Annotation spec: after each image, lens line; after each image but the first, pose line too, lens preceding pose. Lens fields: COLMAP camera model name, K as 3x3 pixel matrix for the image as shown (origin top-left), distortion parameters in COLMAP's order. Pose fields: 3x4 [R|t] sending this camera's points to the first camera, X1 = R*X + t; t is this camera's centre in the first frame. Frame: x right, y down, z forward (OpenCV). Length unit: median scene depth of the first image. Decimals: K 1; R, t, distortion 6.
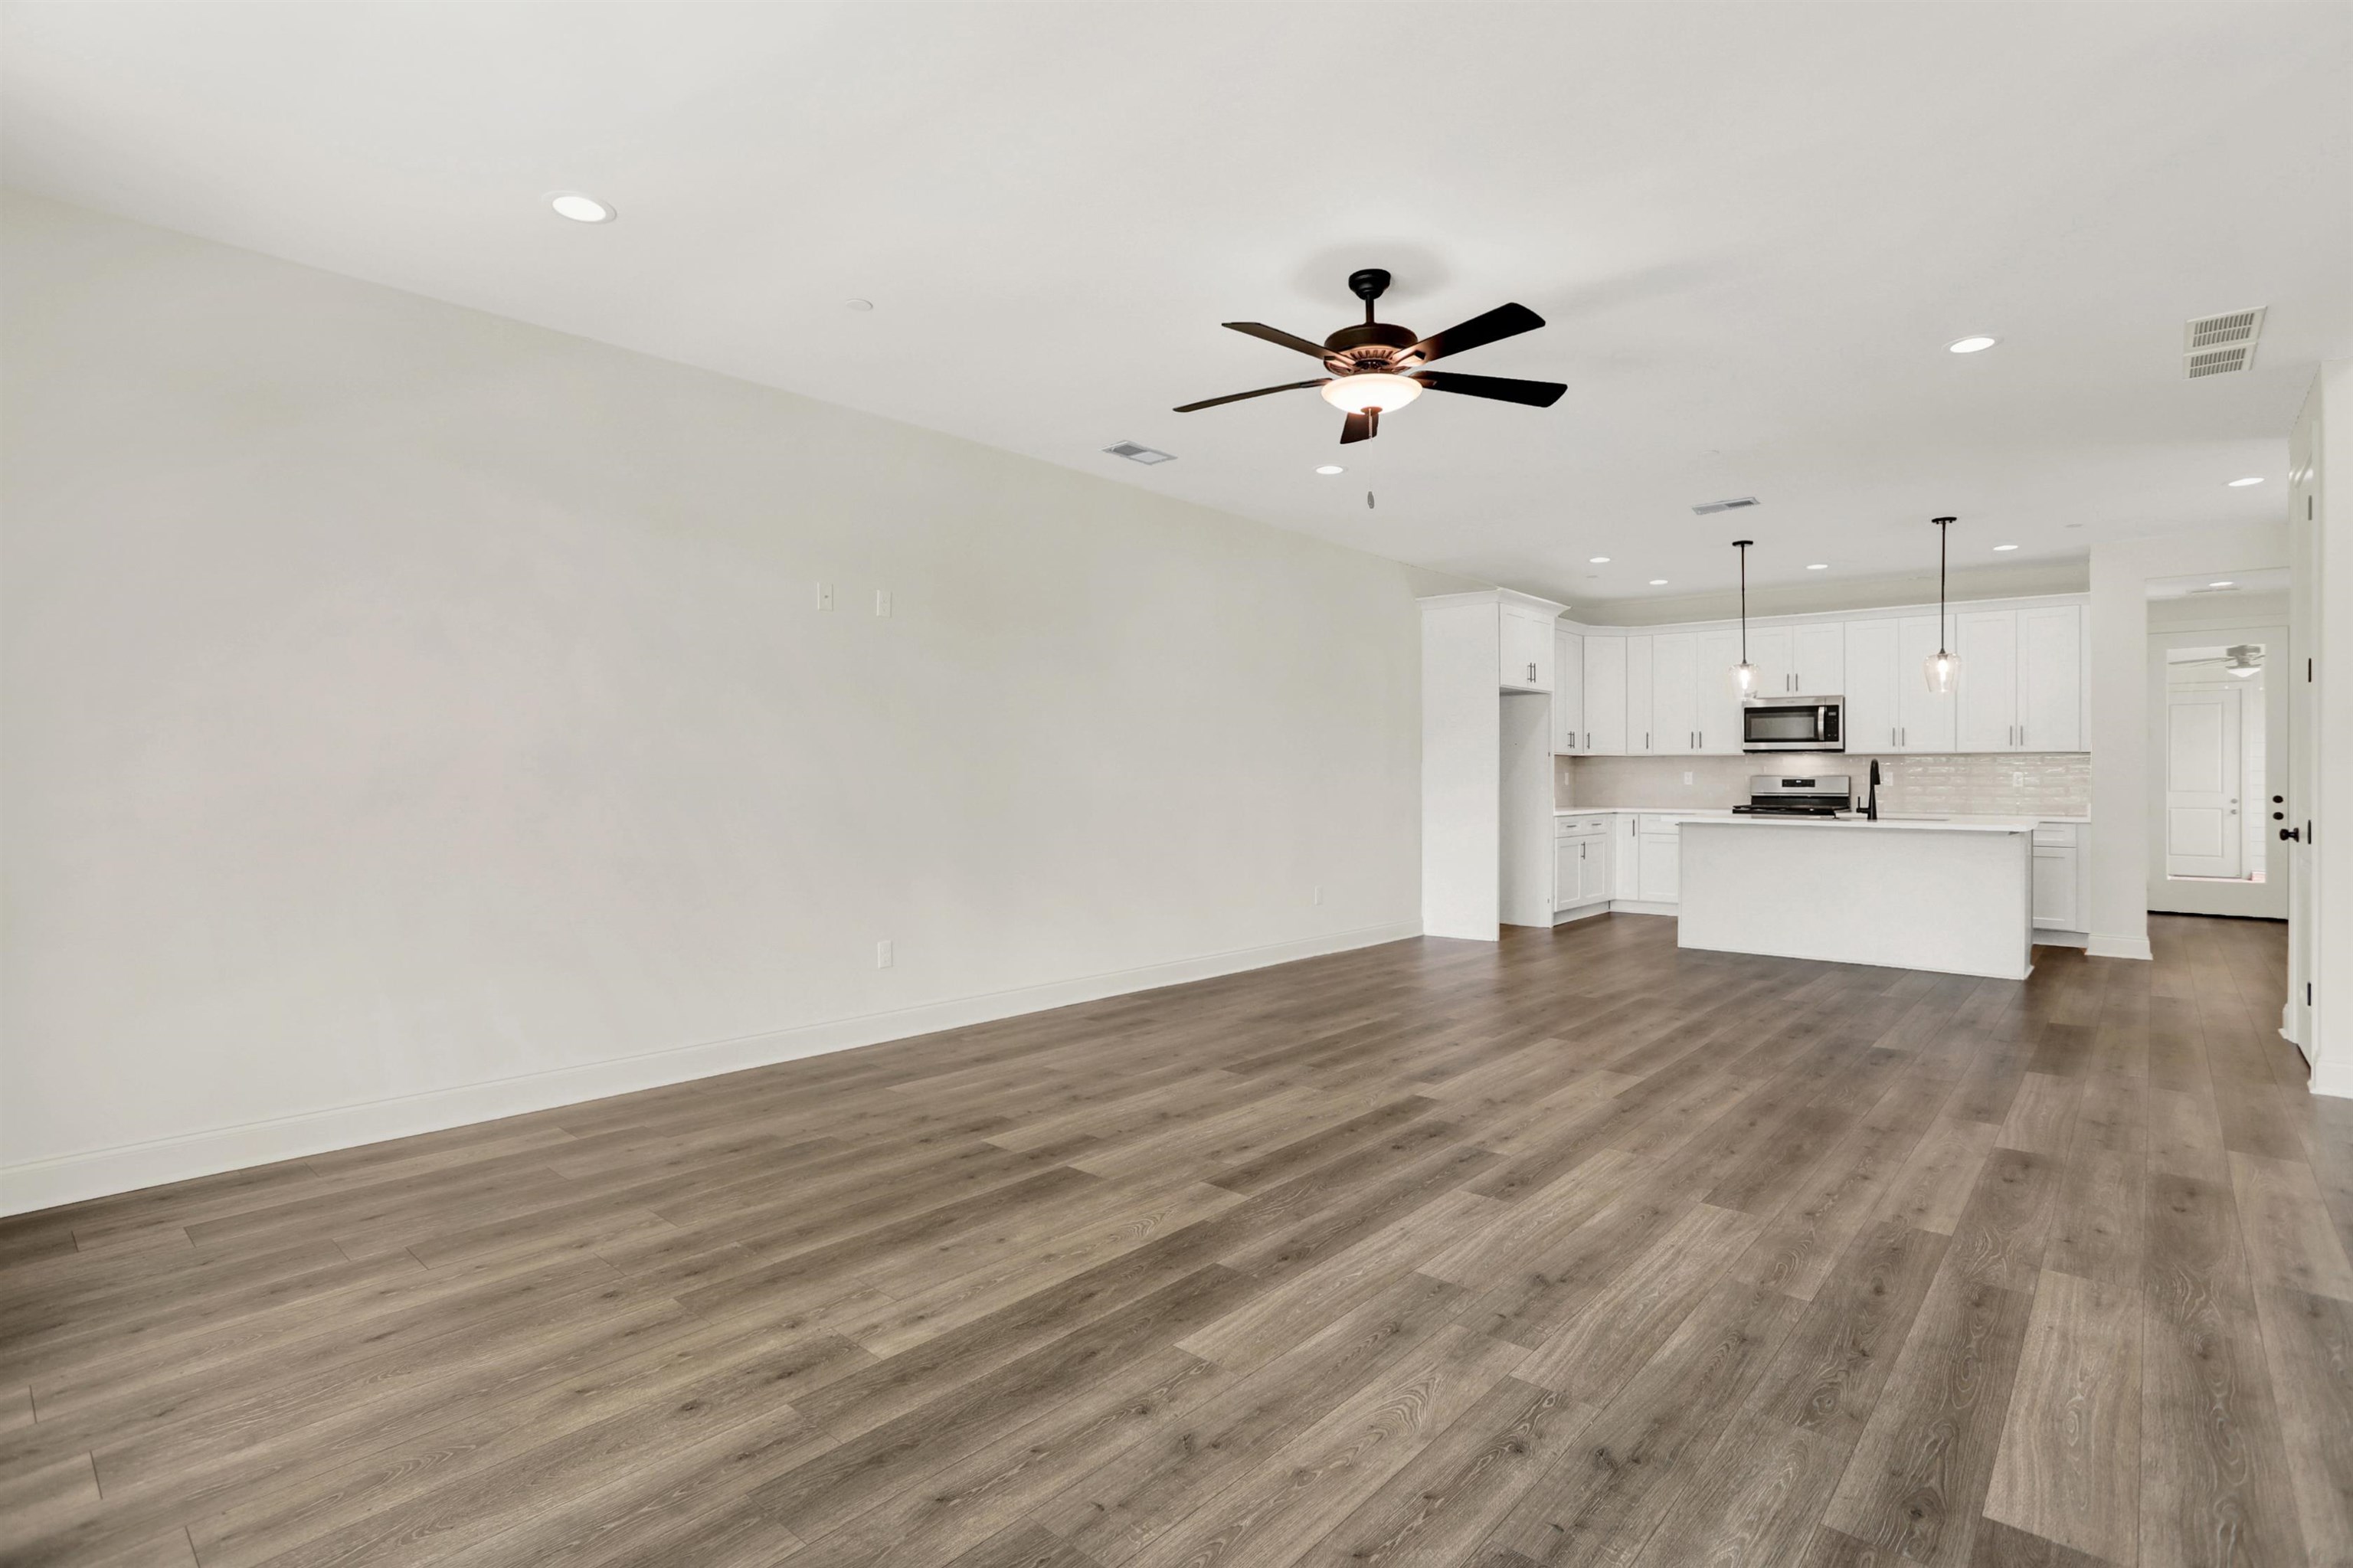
lens RADIAL K [[1150.5, 0, 1176.5], [0, 1150.5, 784.0], [0, 0, 1]] dist [-0.073504, 0.037094]
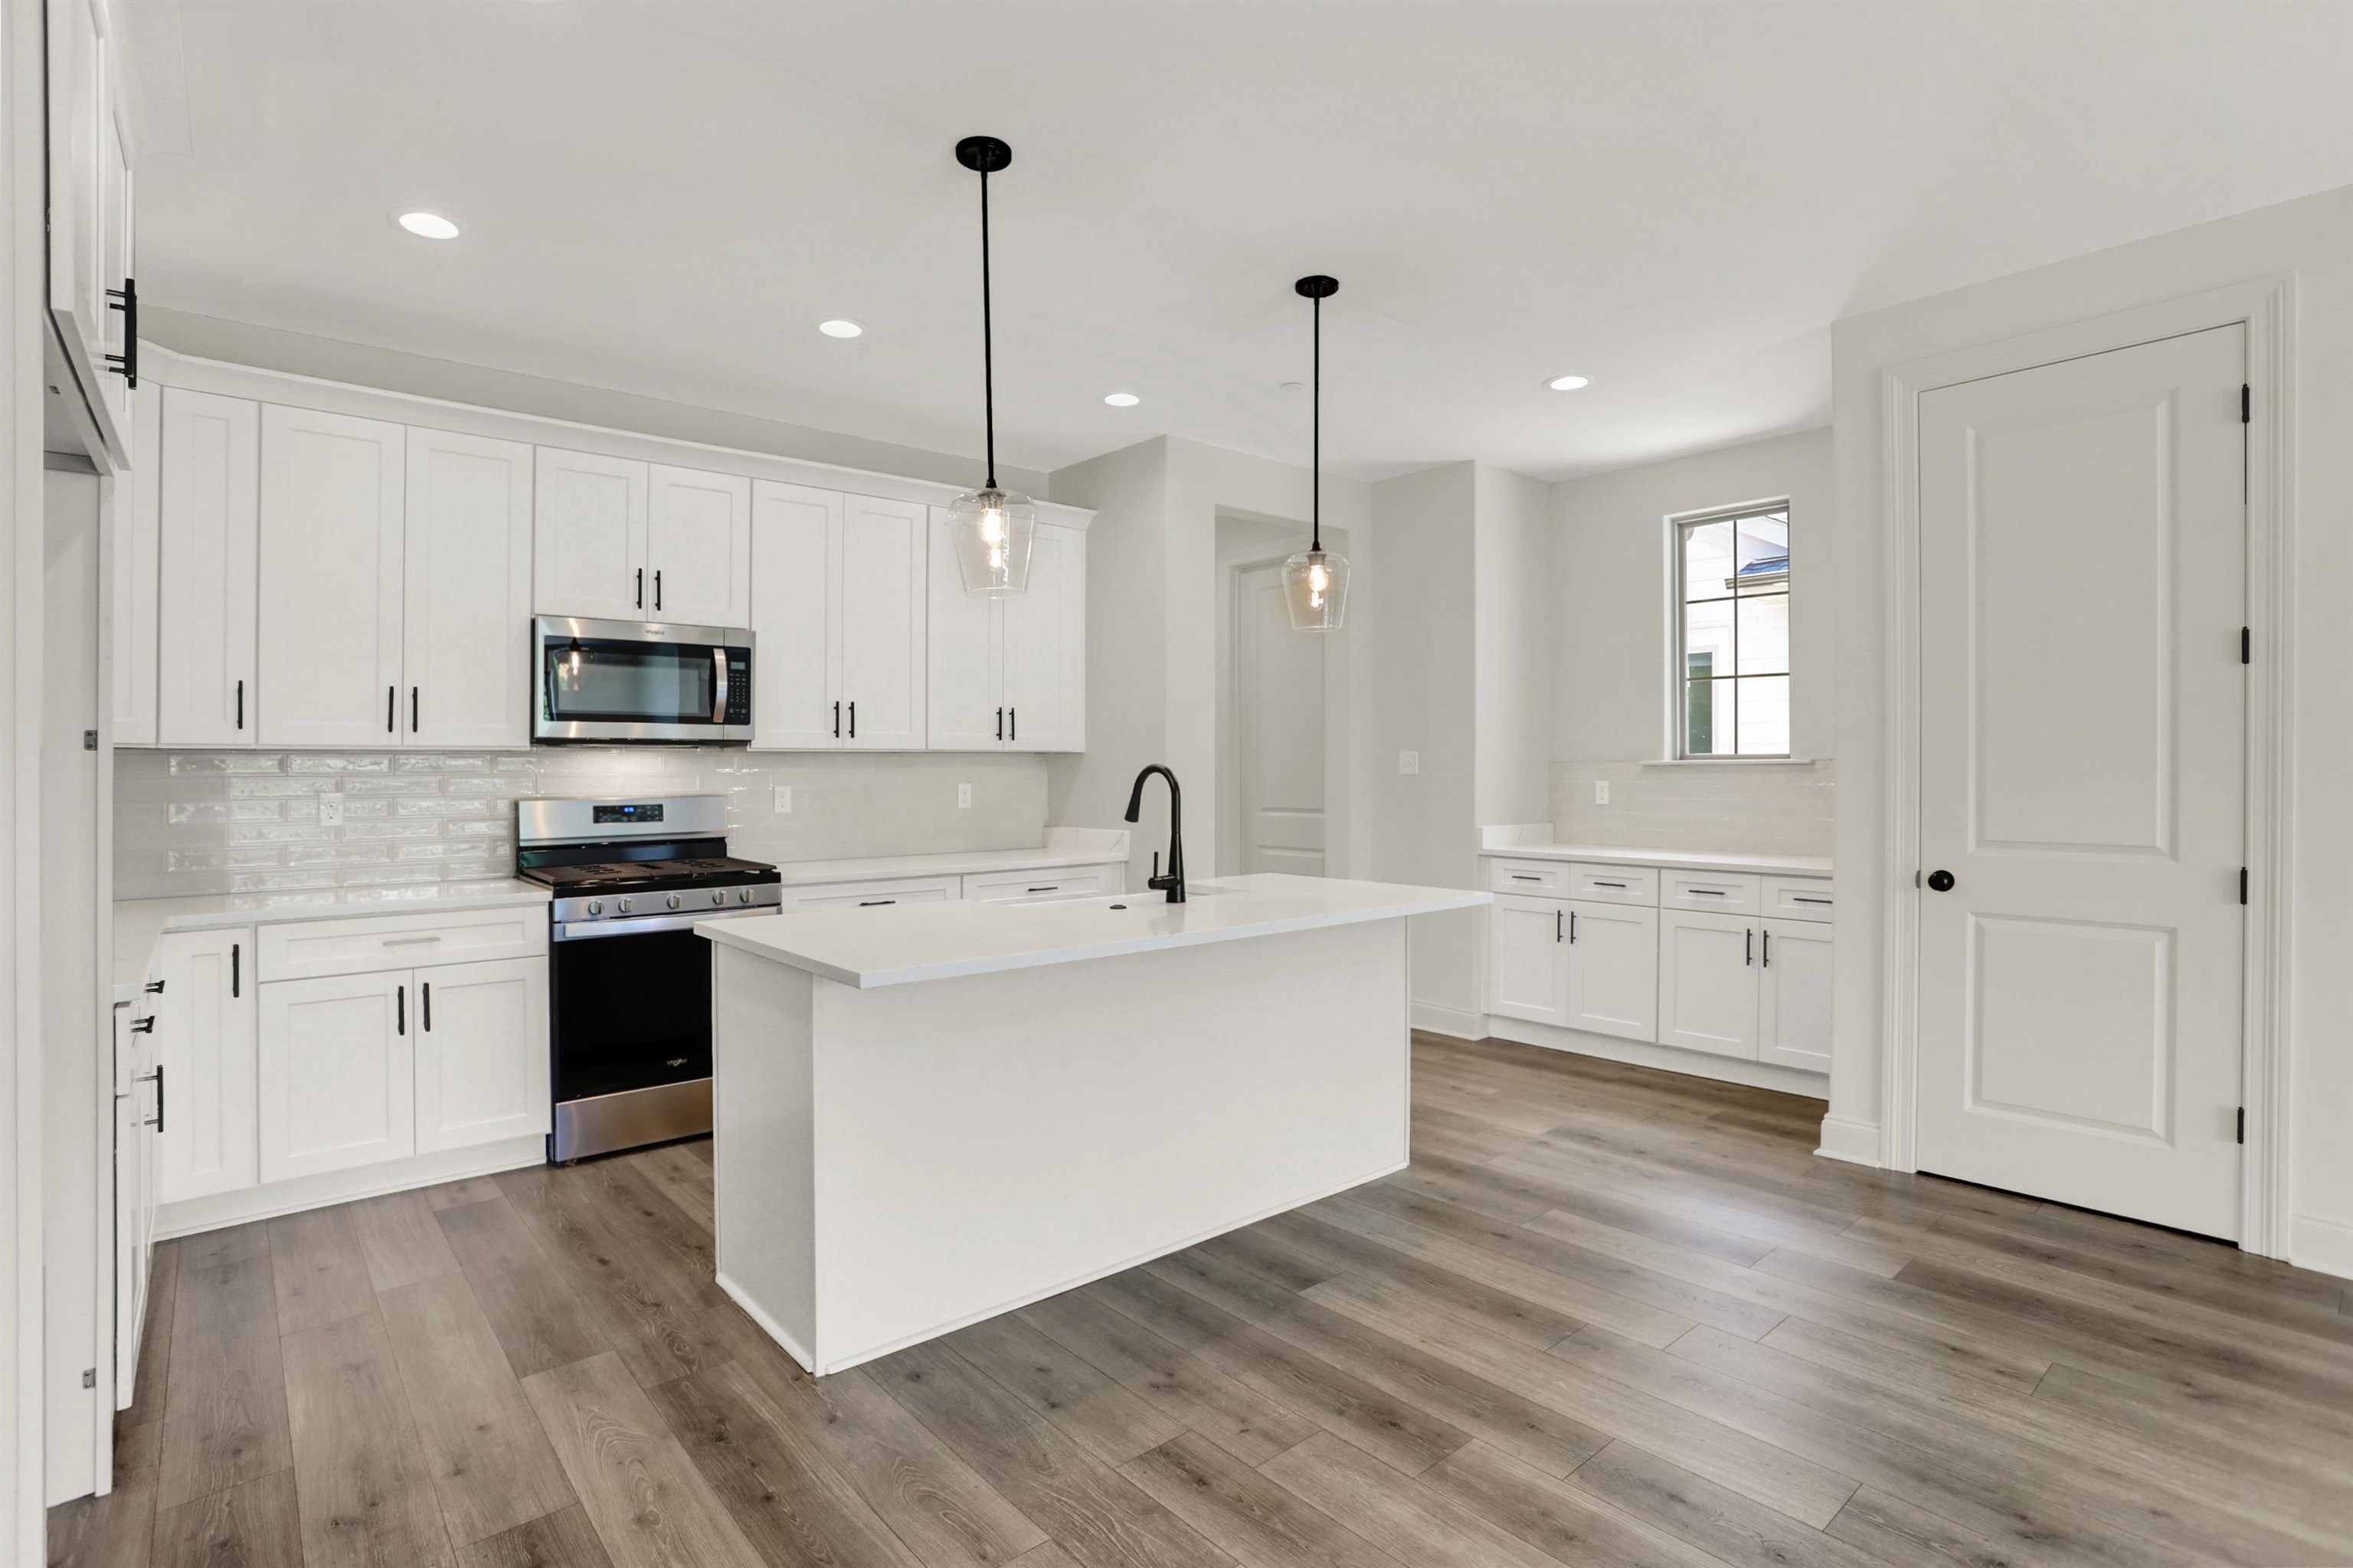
lens RADIAL K [[1127.2, 0, 1173.9], [0, 1127.2, 769.3], [0, 0, 1]] dist [-0.035653, 0.001083]
pose [[0.131452, -0.006192, 0.991303, 0.353262], [0.011997, 0.999917, 0.004655, -0.048049], [-0.991250, 0.011281, 0.131515, 1.927587]]
